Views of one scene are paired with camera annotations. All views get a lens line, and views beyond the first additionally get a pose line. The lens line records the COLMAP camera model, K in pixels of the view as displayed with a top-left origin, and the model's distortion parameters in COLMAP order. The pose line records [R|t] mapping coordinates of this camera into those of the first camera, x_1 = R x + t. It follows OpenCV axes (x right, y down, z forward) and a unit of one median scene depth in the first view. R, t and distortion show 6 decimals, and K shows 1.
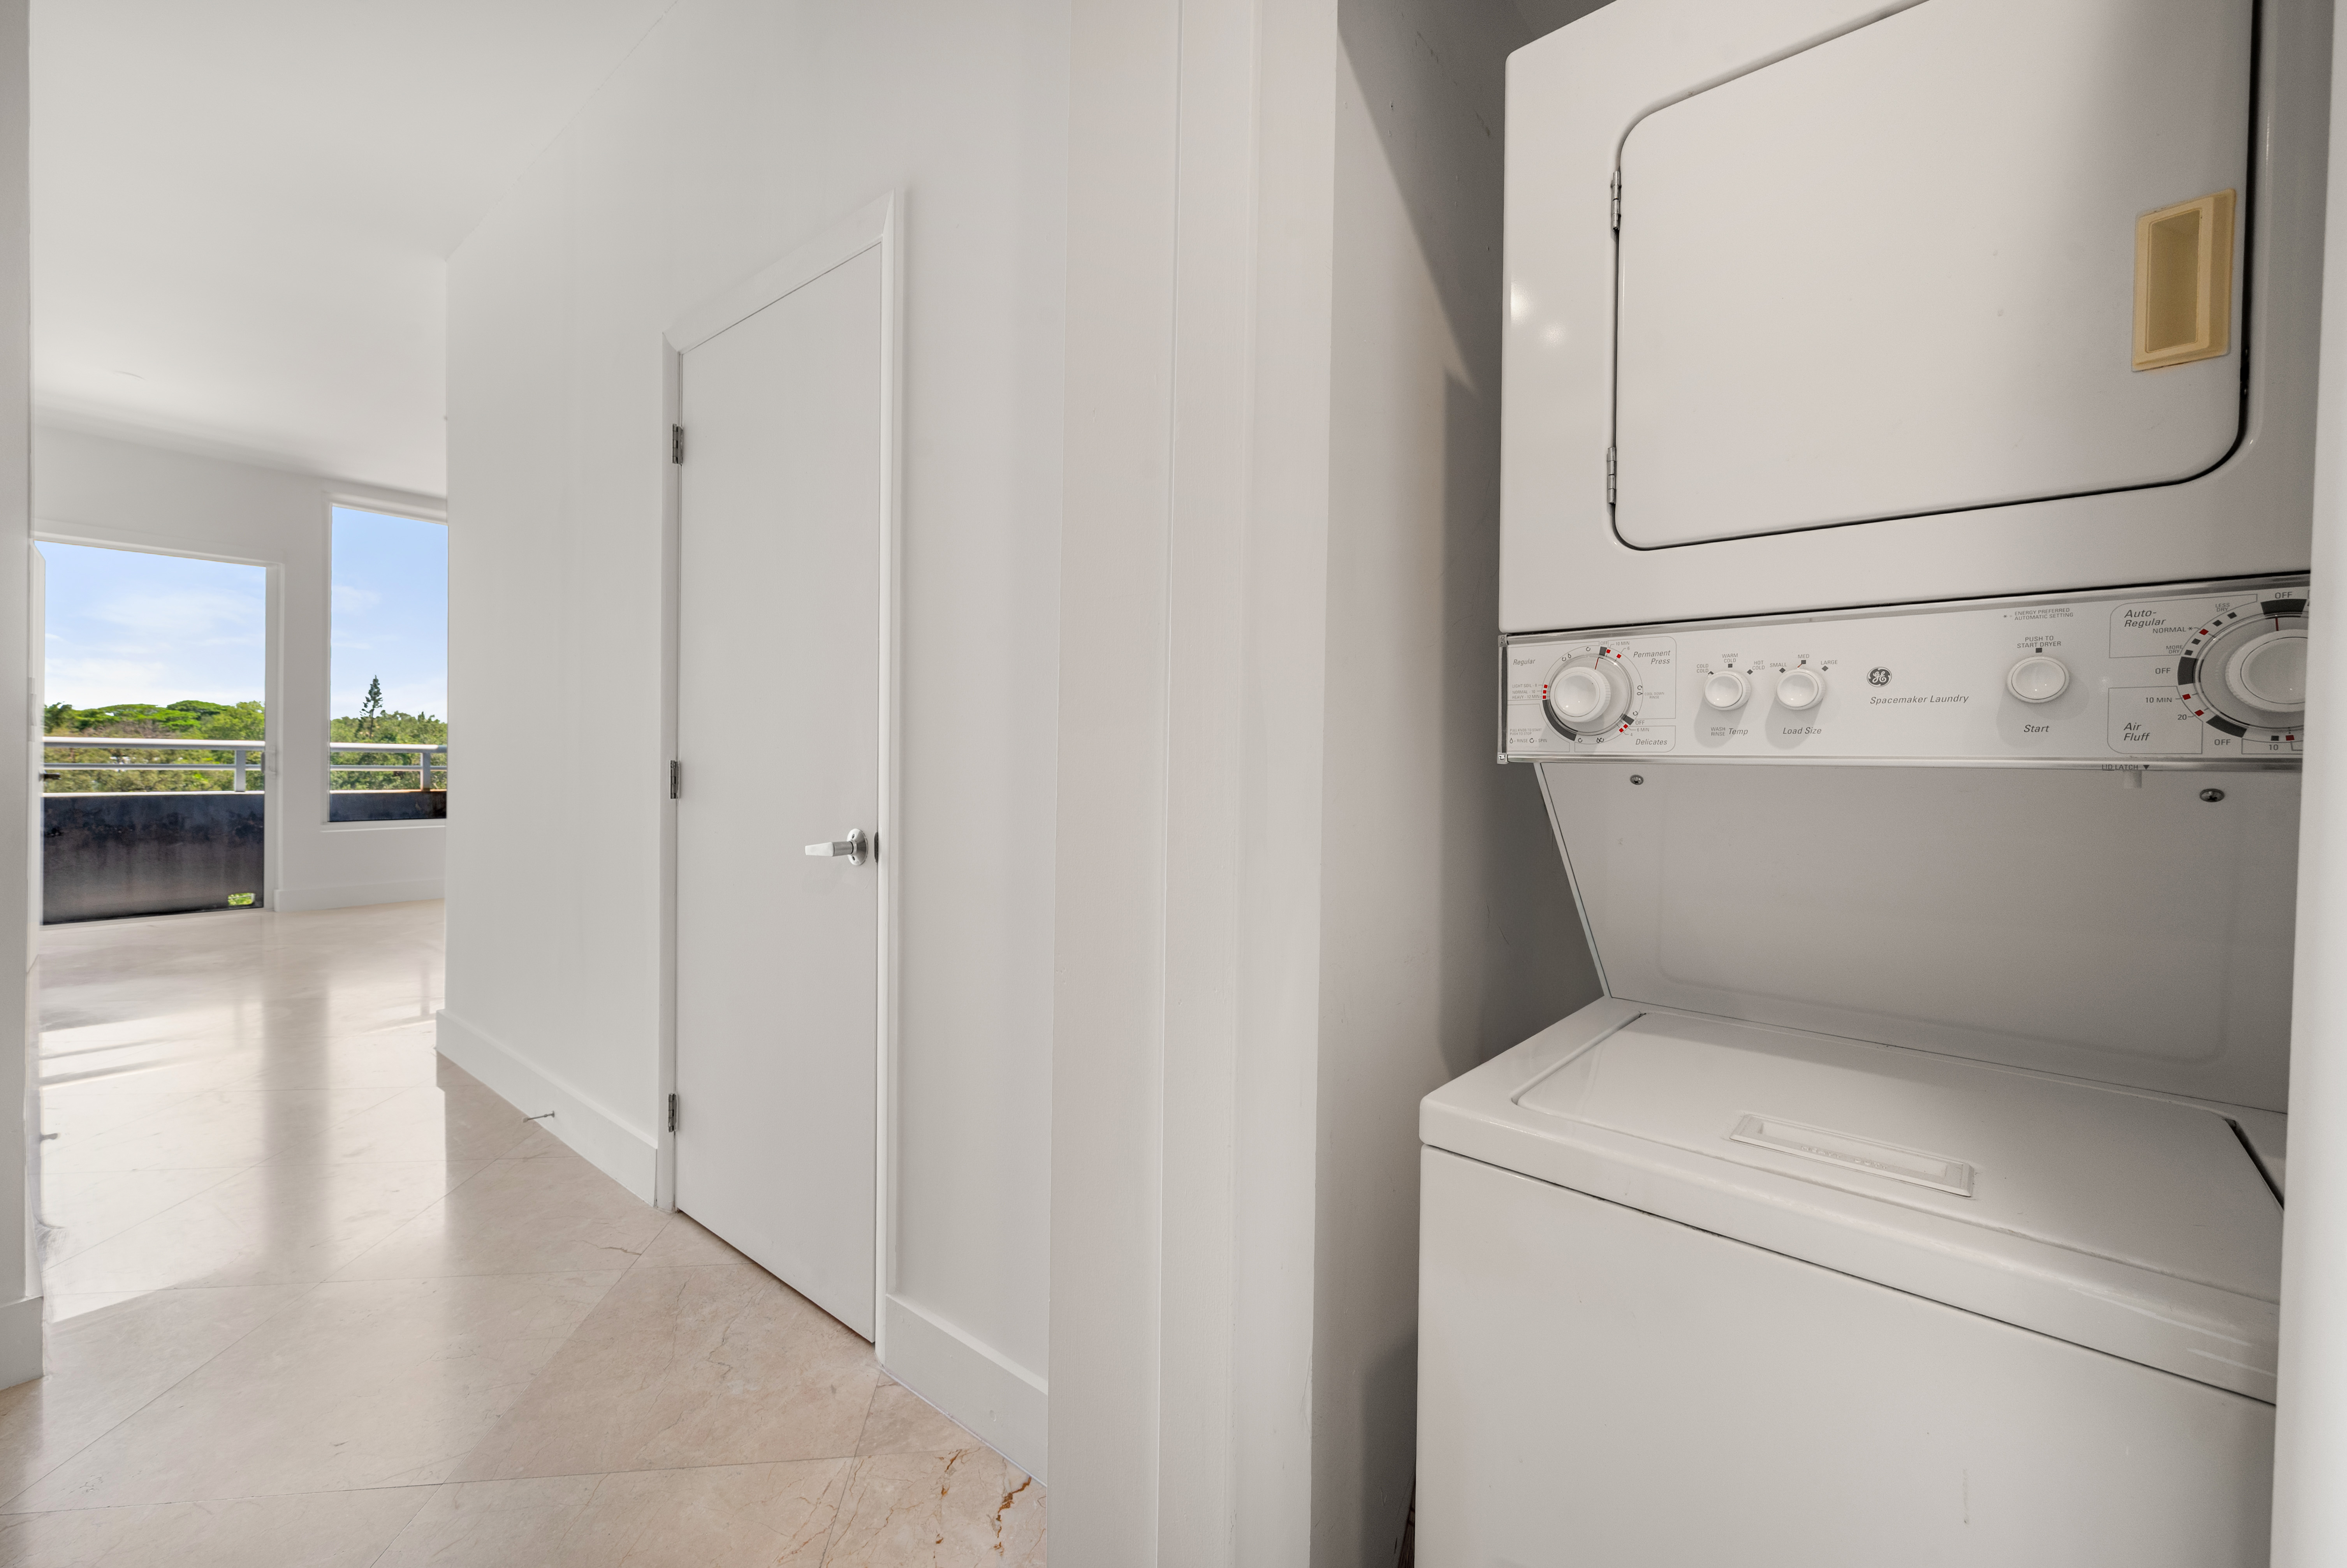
lens RADIAL K [[961.3, 0, 1175.3], [0, 961.3, 770.0], [0, 0, 1]] dist [0.001496, 0.000572]
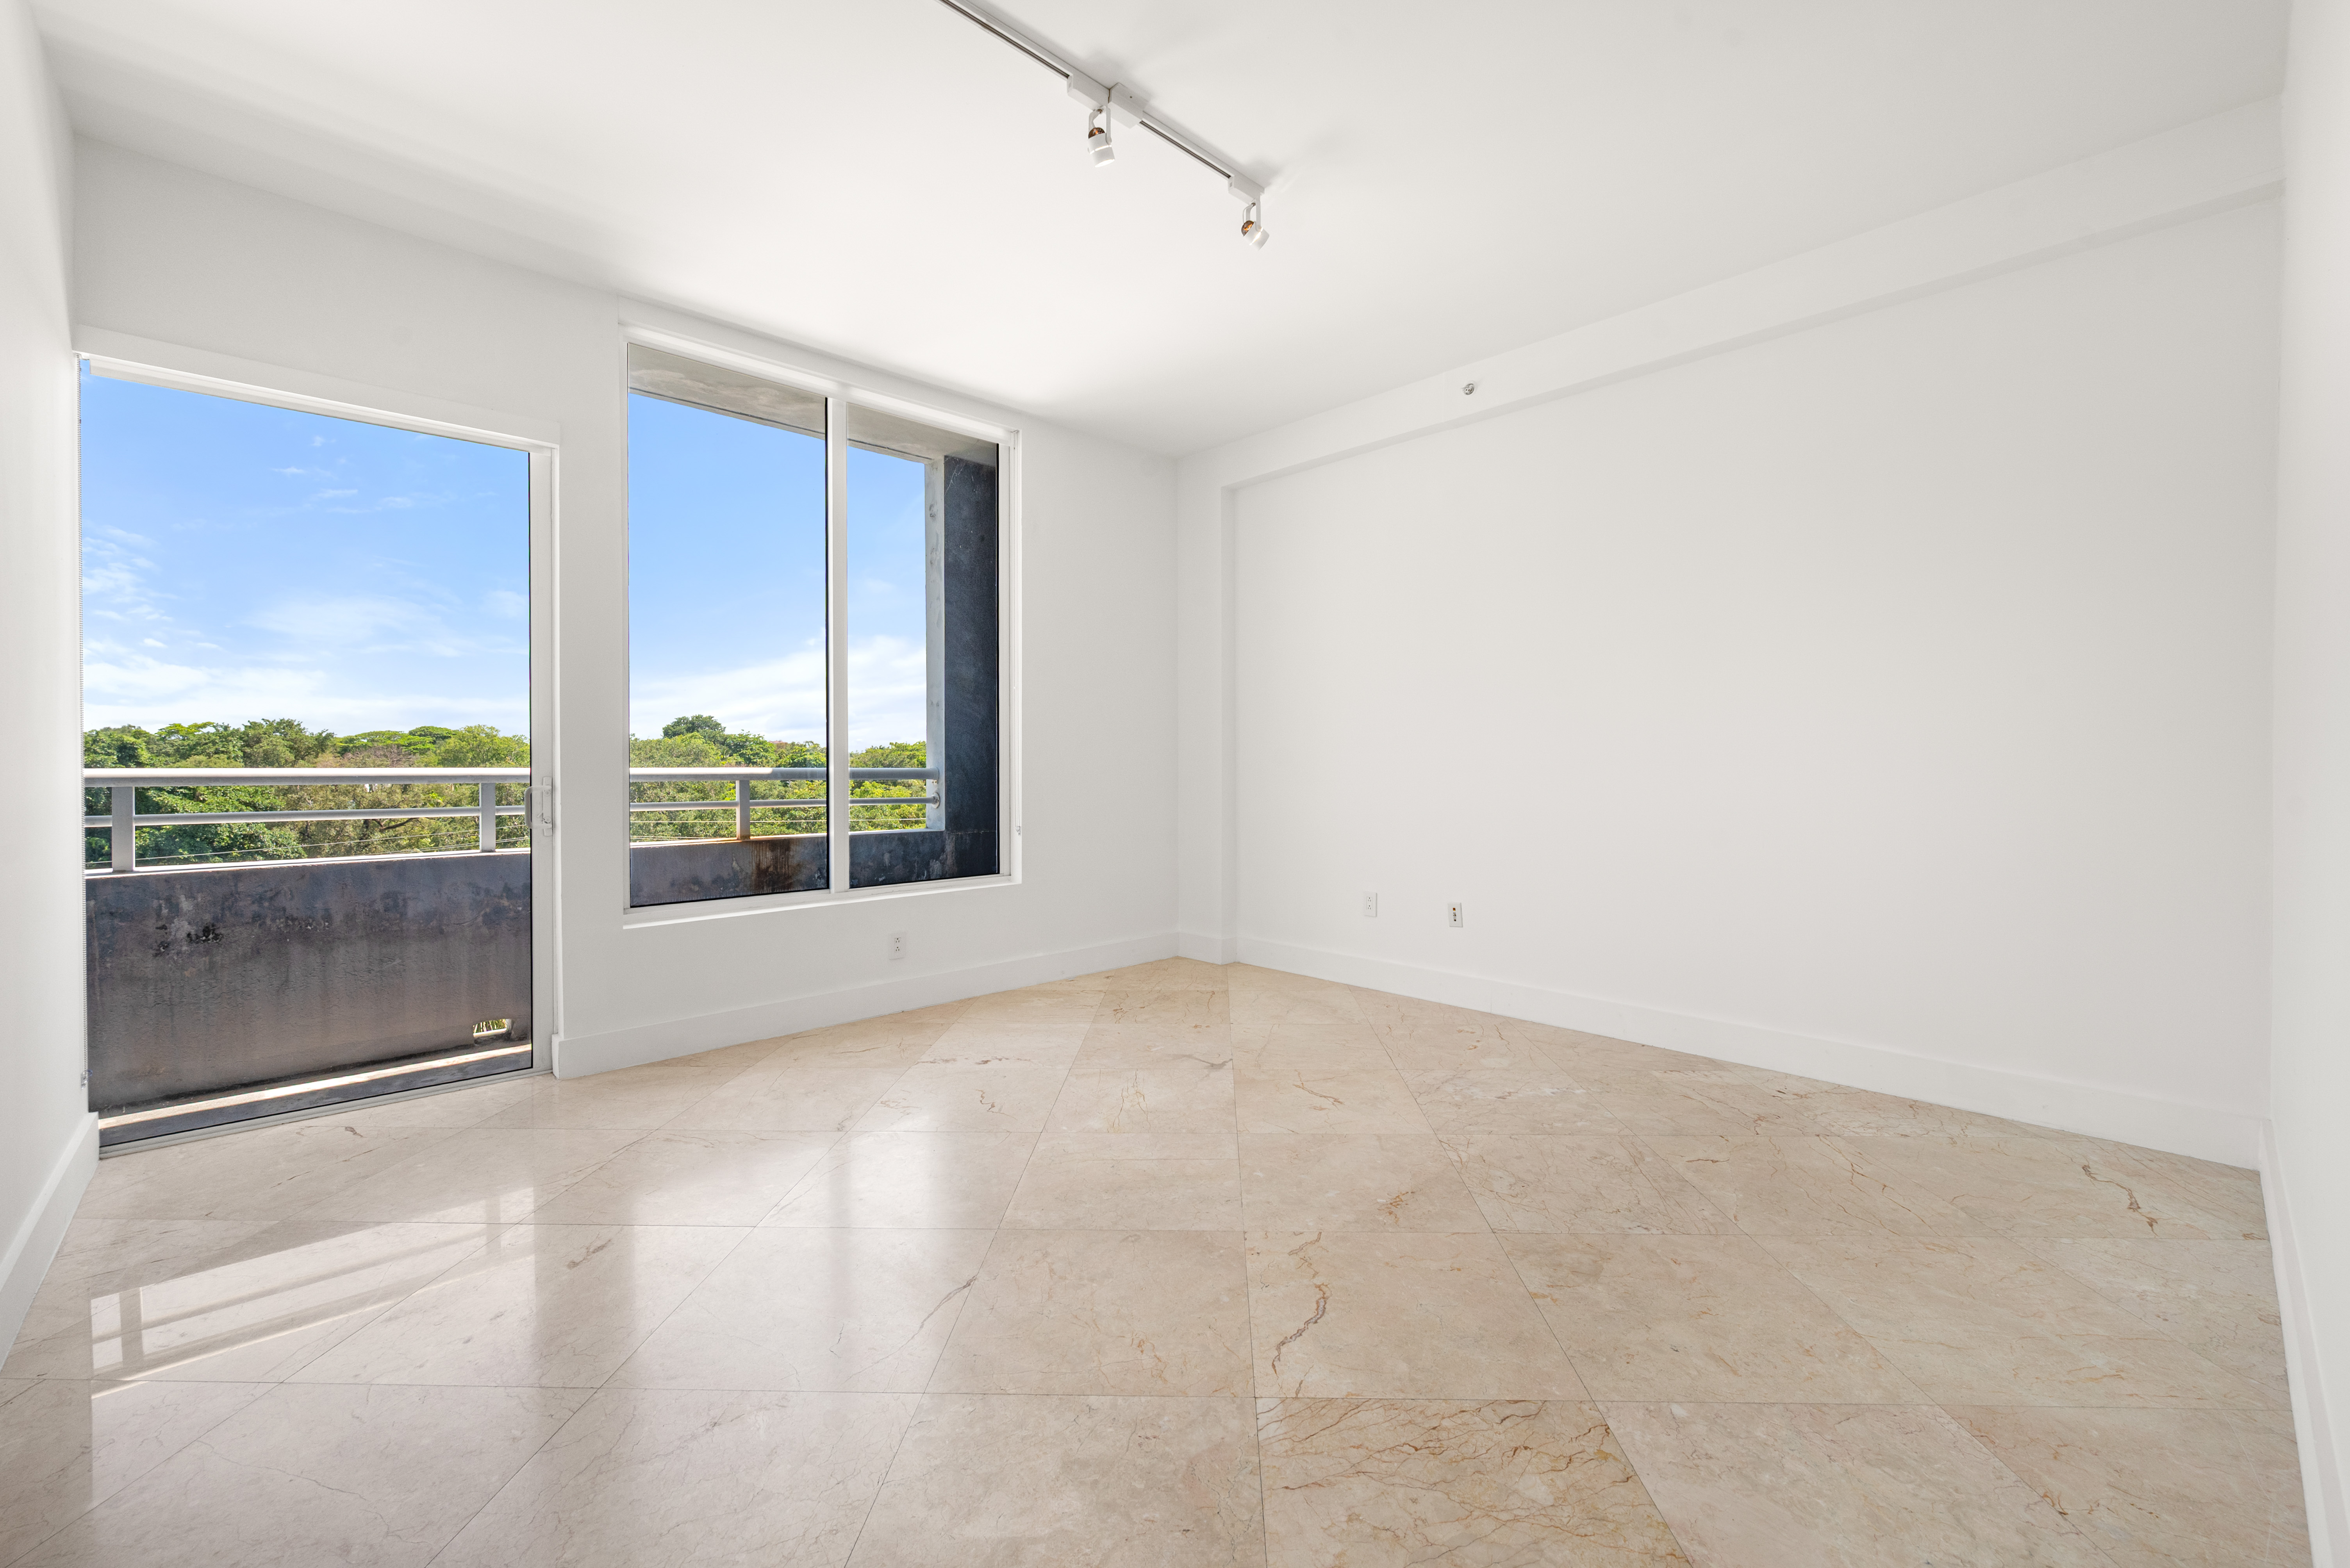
lens RADIAL K [[962.4, 0, 1176.8], [0, 962.4, 770.0], [0, 0, 1]] dist [0.001496, 0.000572]
pose [[0.990587, -0.019858, -0.135435, -0.458298], [0.019466, 0.999802, -0.004220, -0.017863], [0.135492, 0.001544, 0.990777, 0.457631]]
